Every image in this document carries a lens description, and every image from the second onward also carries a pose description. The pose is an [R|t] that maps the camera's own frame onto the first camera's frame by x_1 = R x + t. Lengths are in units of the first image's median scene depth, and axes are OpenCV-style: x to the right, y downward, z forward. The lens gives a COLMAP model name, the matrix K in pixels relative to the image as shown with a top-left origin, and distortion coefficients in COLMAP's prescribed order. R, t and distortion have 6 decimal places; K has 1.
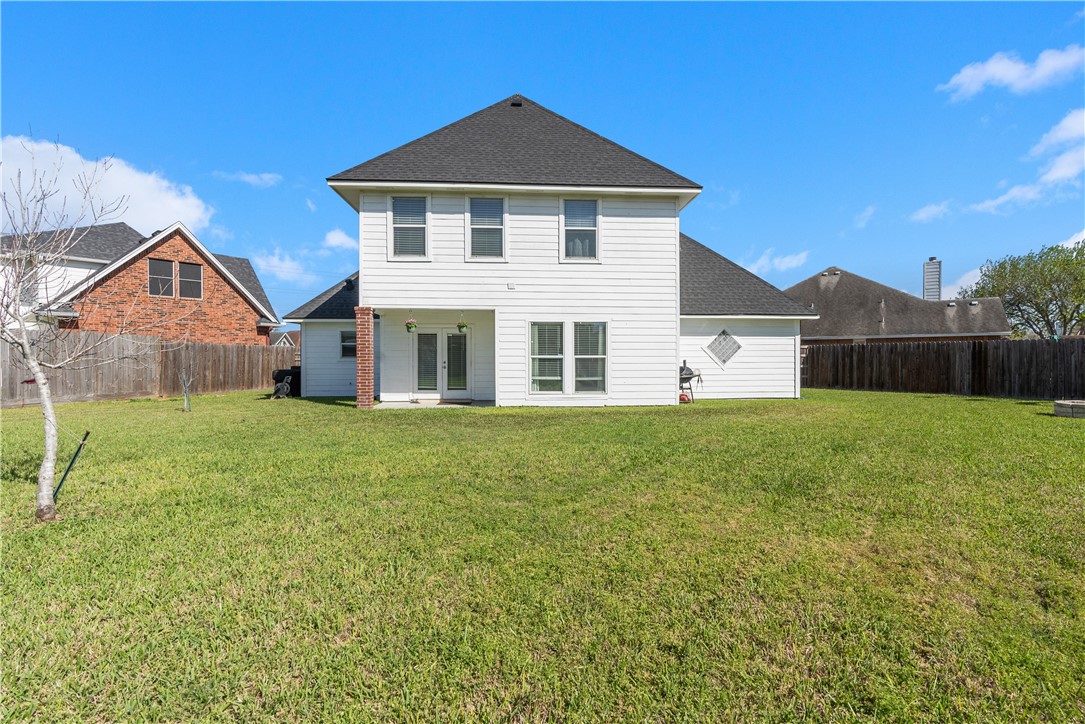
lens RADIAL K [[497.7, 0, 541.9], [0, 497.7, 362.6], [0, 0, 1]] dist [-0.010688, 0.001672]
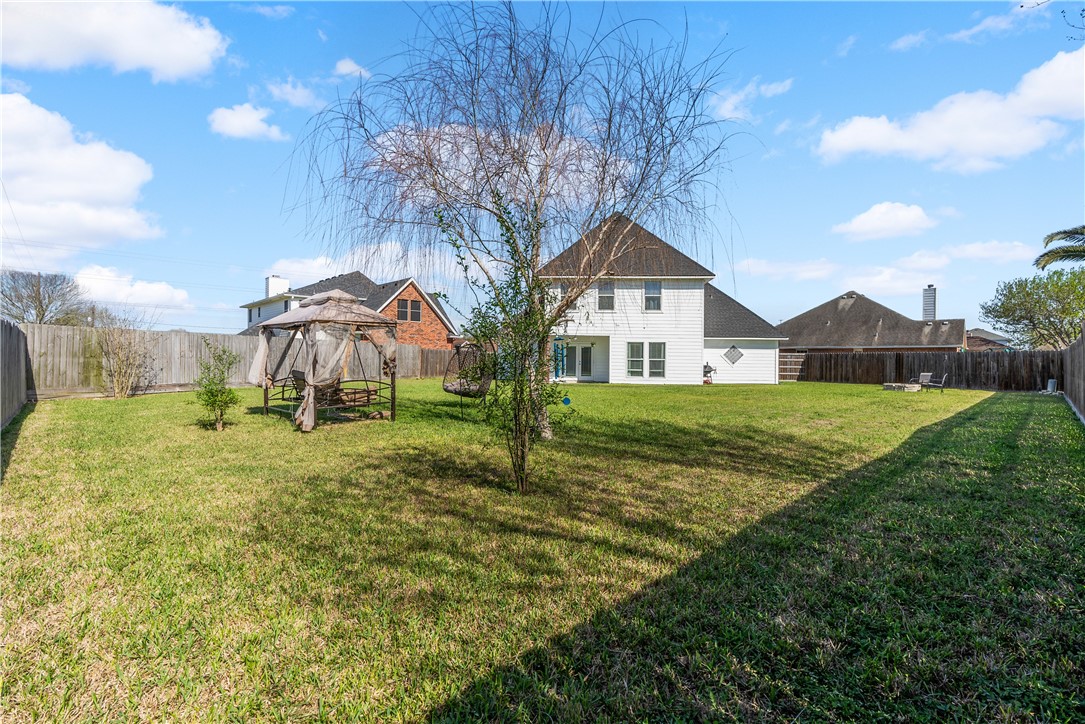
lens RADIAL K [[497.7, 0, 549.7], [0, 497.7, 362.0], [0, 0, 1]] dist [-0.010688, 0.001672]
pose [[0.992572, 0.012219, -0.121043, -0.087299], [-0.012582, 0.999918, -0.002234, 0.008090], [0.121006, 0.003740, 0.992645, -1.022686]]
